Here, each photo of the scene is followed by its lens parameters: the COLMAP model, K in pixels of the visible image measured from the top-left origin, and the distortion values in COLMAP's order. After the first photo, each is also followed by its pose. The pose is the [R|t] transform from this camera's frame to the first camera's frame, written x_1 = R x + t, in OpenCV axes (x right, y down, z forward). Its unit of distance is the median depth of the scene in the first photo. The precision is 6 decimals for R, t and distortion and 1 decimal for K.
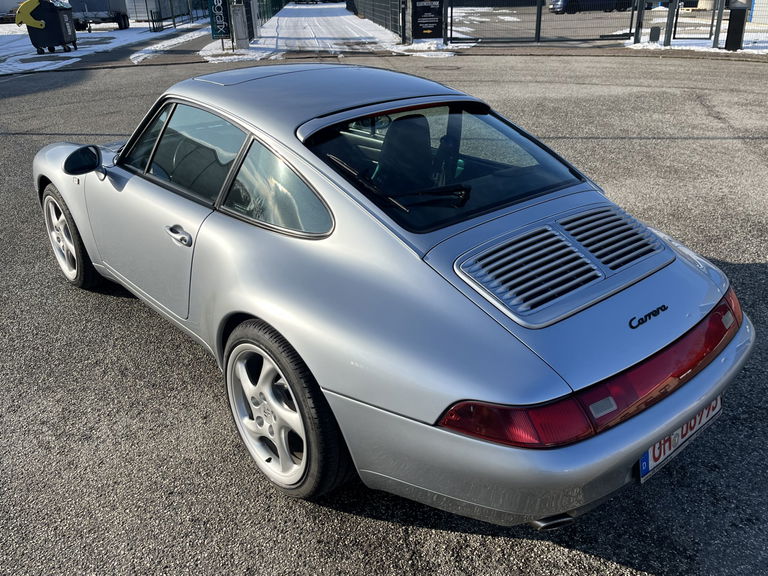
lens RADIAL K [[640.3, 0, 384.7], [0, 640.3, 287.2], [0, 0, 1]] dist [0.032295, -0.025910]
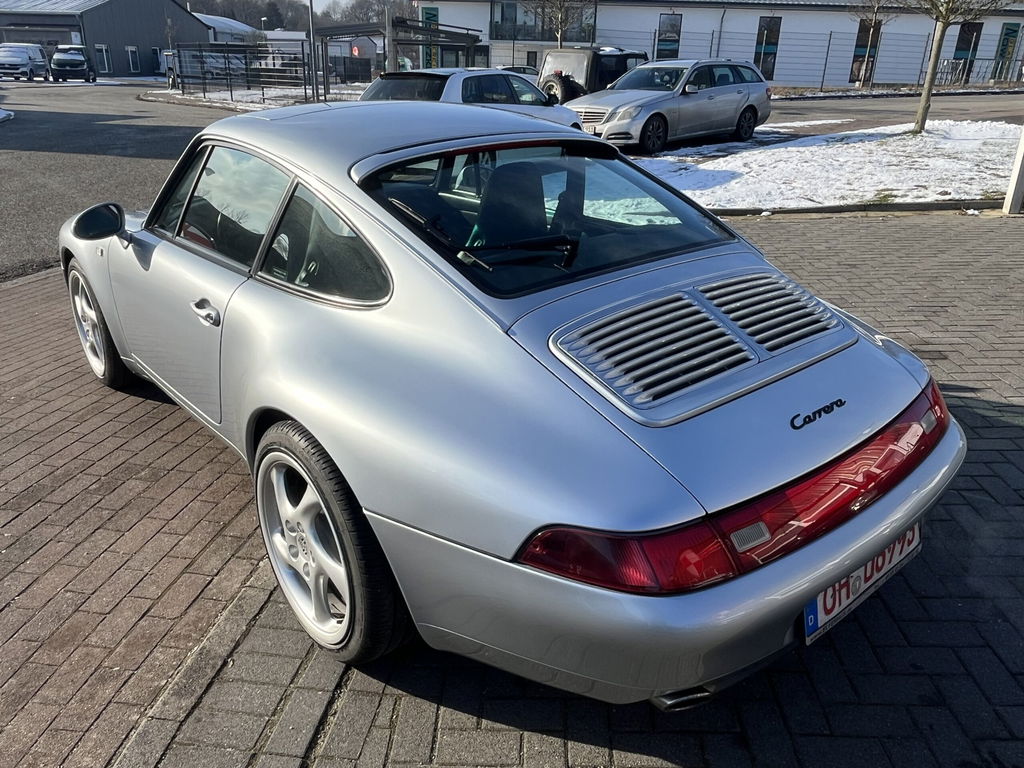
lens RADIAL K [[775.2, 0, 509.0], [0, 775.2, 379.4], [0, 0, 1]] dist [-0.006215, 0.002942]
pose [[0.999865, 0.004361, -0.015823, 0.071979], [-0.004869, 0.999470, -0.032190, 0.035492], [0.015675, 0.032263, 0.999356, 0.114495]]
